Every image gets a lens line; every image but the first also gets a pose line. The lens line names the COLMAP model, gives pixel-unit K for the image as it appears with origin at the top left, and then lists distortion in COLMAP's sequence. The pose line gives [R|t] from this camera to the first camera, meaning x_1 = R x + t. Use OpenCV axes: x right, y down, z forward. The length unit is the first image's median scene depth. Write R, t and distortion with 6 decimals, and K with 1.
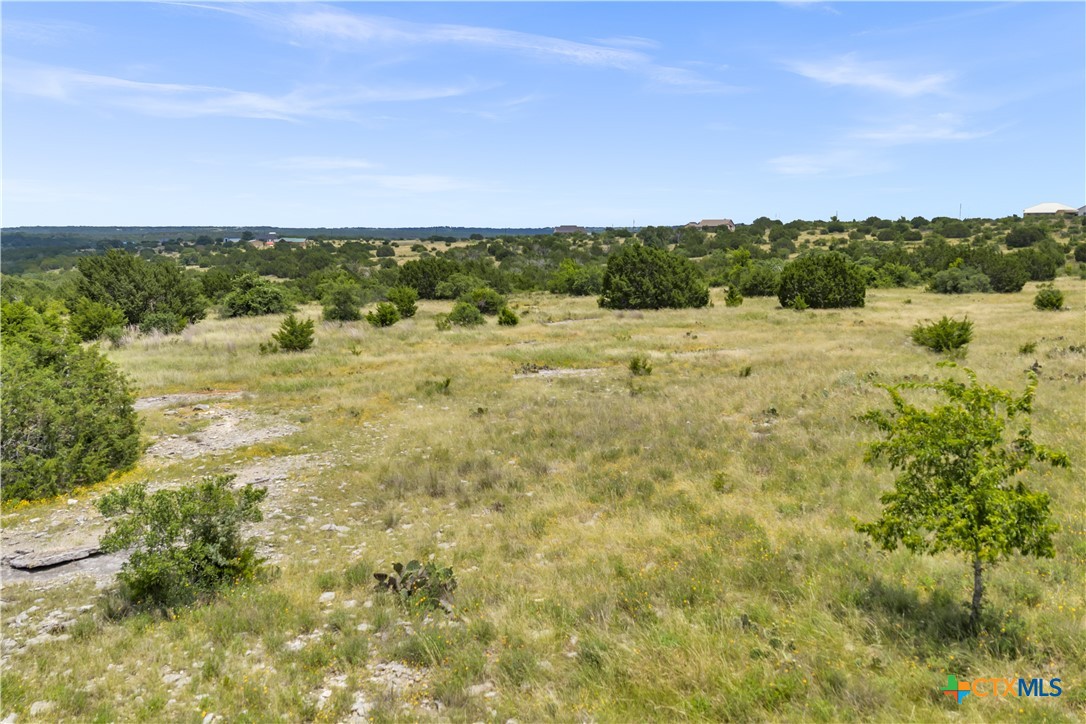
lens RADIAL K [[901.3, 0, 545.6], [0, 901.3, 360.8], [0, 0, 1]] dist [0.016757, -0.033716]
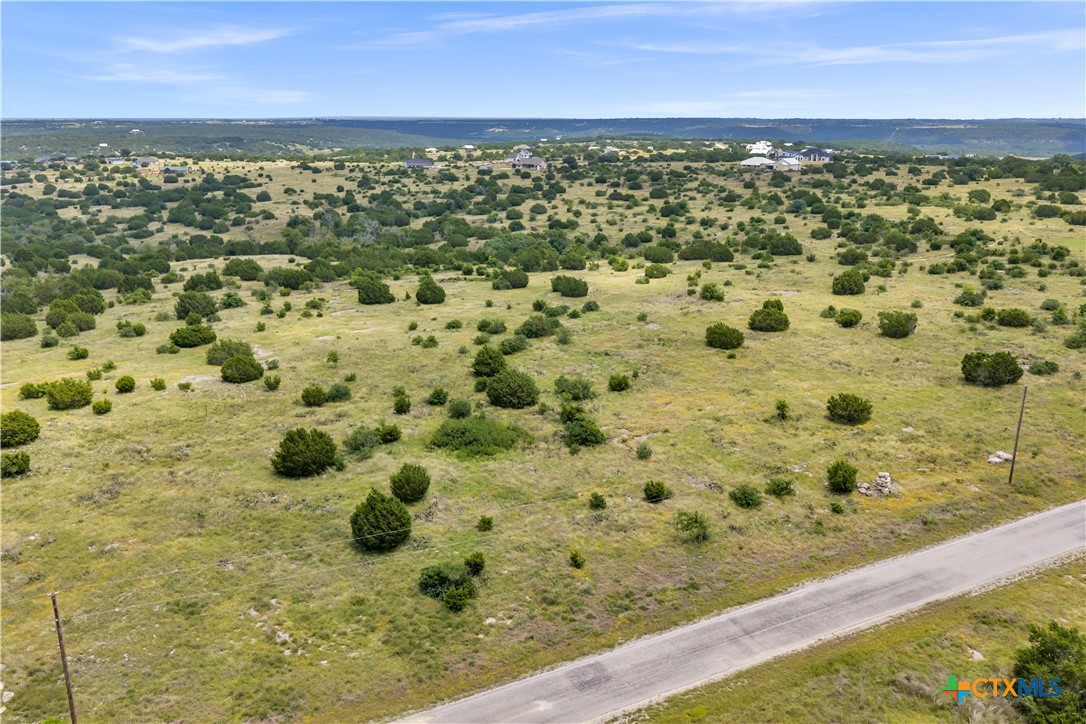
lens RADIAL K [[901.3, 0, 540.3], [0, 901.3, 354.0], [0, 0, 1]] dist [0.016757, -0.033716]
pose [[0.992090, -0.028399, 0.122275, 0.285489], [0.014322, 0.993321, 0.114495, -0.217056], [-0.124710, -0.111838, 0.985870, -1.937288]]
